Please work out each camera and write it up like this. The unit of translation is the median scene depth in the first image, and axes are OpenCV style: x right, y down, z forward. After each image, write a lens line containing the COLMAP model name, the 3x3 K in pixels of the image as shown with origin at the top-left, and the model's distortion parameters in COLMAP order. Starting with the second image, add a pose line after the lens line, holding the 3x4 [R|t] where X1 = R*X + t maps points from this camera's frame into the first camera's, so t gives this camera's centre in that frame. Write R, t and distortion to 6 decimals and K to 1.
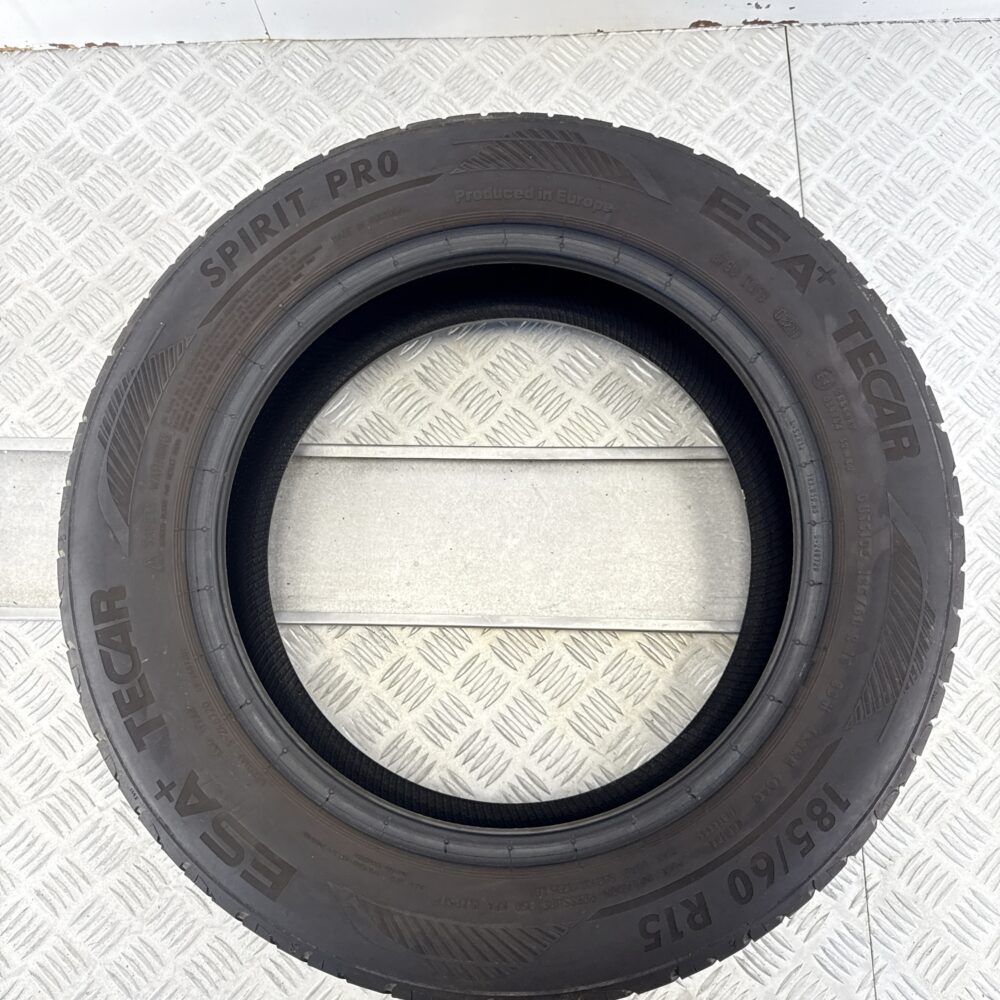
lens RADIAL K [[940.0, 0, 500.0], [0, 940.0, 500.0], [0, 0, 1]] dist [0.086365, -0.161916]
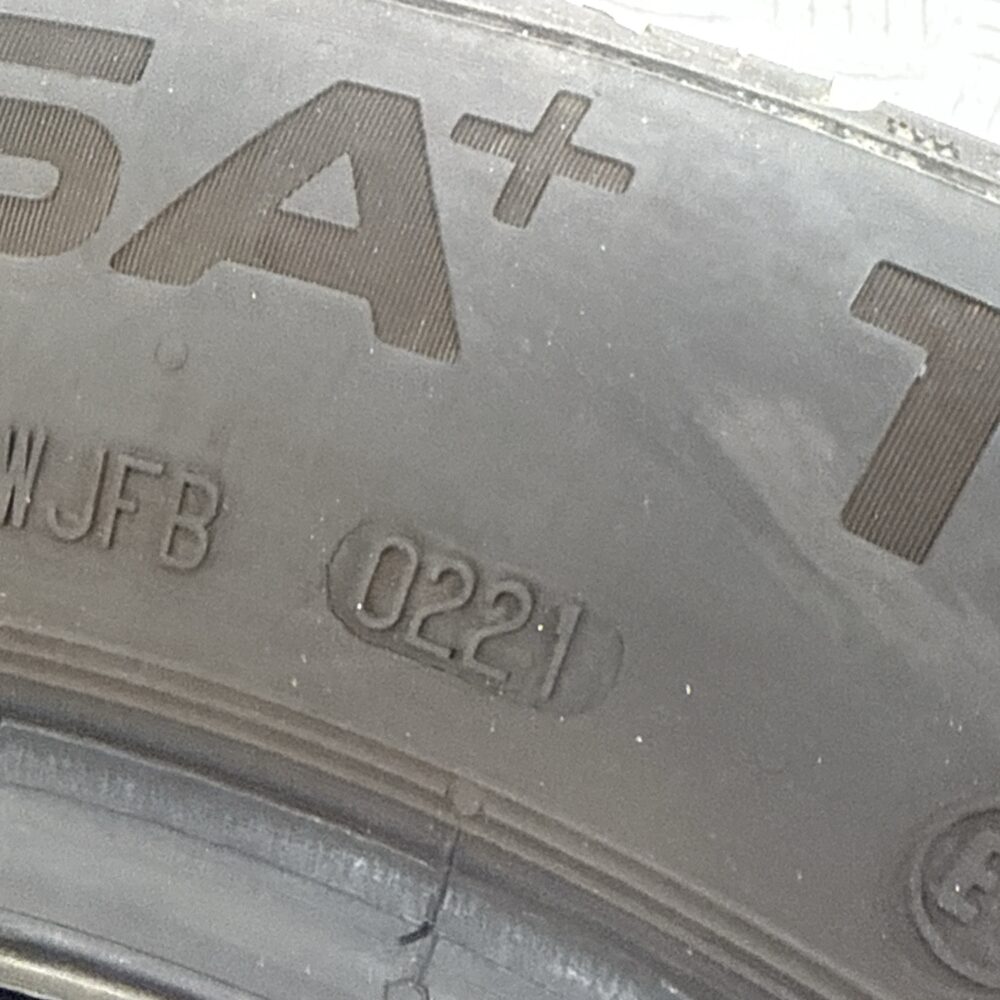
lens RADIAL K [[1817.2, 0, 500.0], [0, 1817.2, 500.0], [0, 0, 1]] dist [-0.011616, -0.203000]
pose [[0.856942, -0.468060, 0.215804, 0.202527], [0.508817, 0.835025, -0.209379, -0.114976], [-0.082200, 0.289230, 0.953724, 0.599274]]
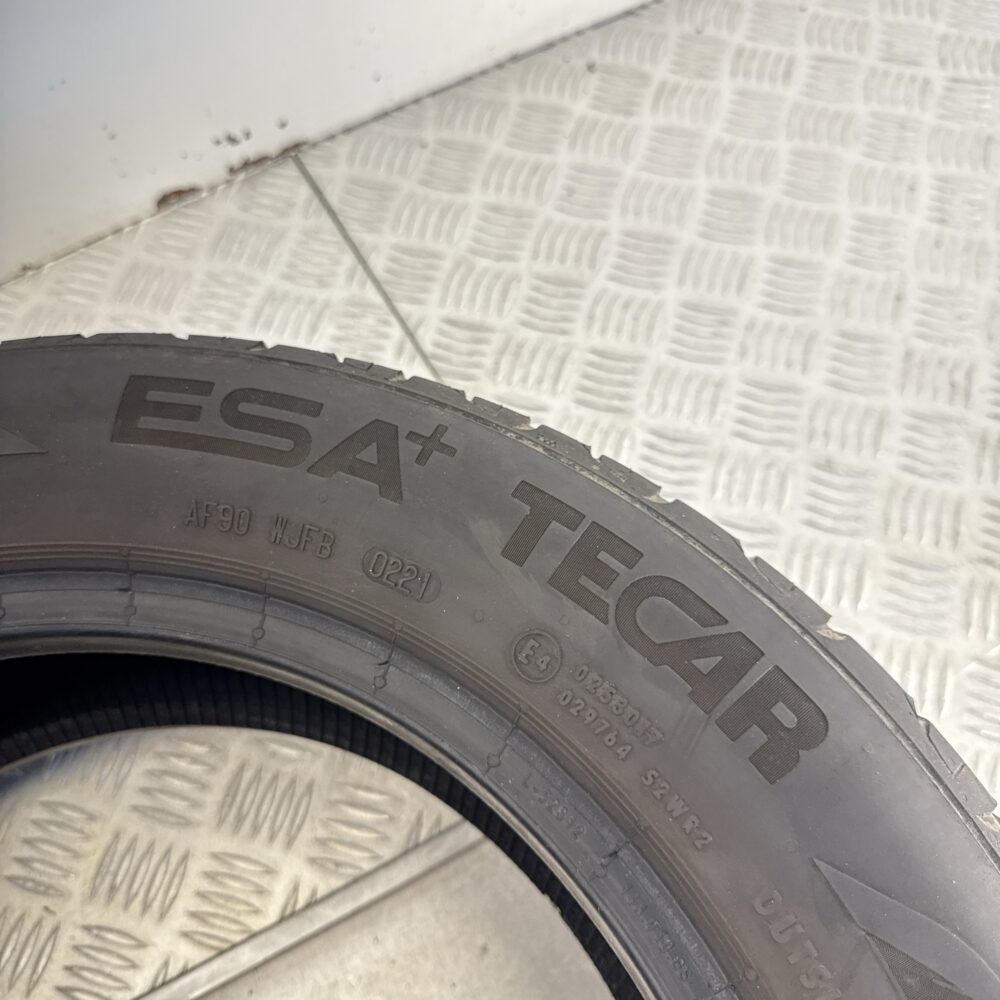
lens RADIAL K [[940.0, 0, 500.0], [0, 940.0, 500.0], [0, 0, 1]] dist [0.086365, -0.161916]
pose [[0.884265, -0.428123, 0.186513, 0.212893], [0.462853, 0.856522, -0.228336, -0.075705], [-0.061997, 0.288238, 0.955550, 0.448489]]
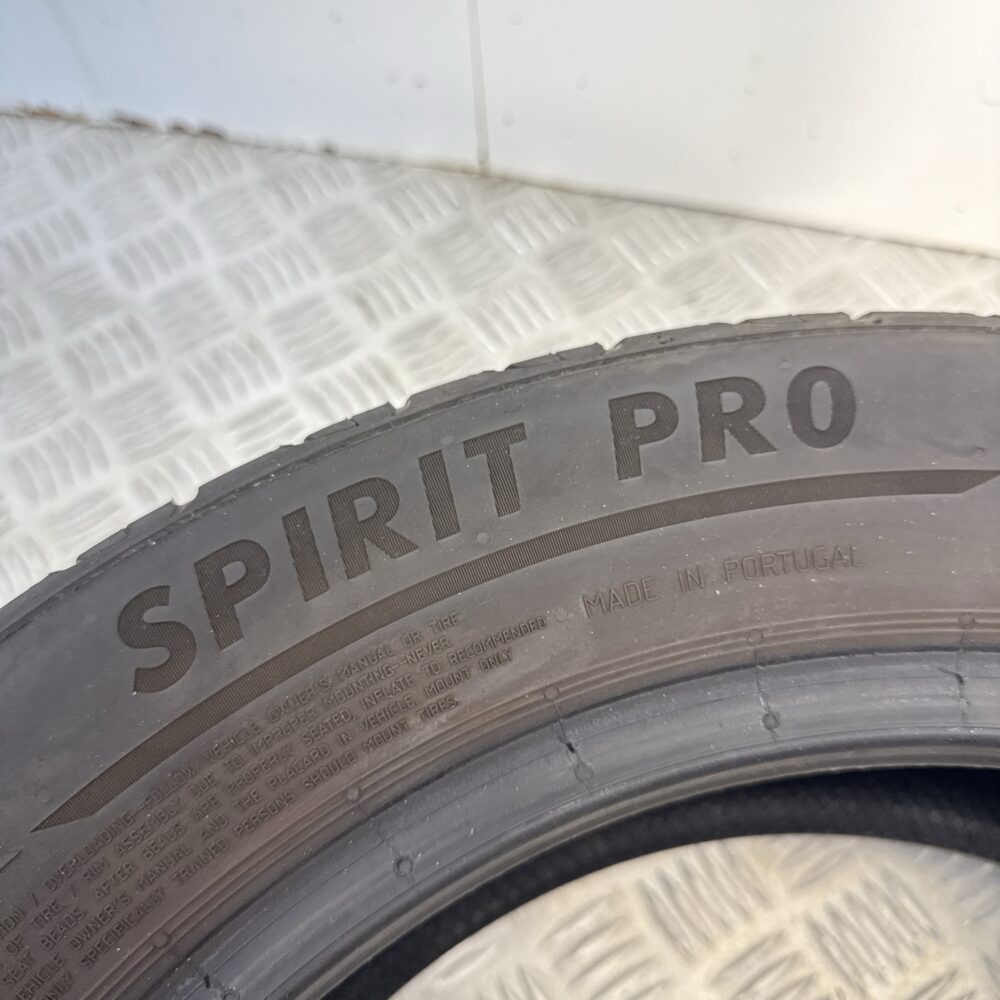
lens RADIAL K [[940.0, 0, 500.0], [0, 940.0, 500.0], [0, 0, 1]] dist [0.086365, -0.161916]
pose [[0.971368, 0.205408, -0.119383, -0.137529], [-0.230046, 0.938739, -0.256609, -0.177170], [0.059360, 0.276725, 0.959114, 0.559982]]
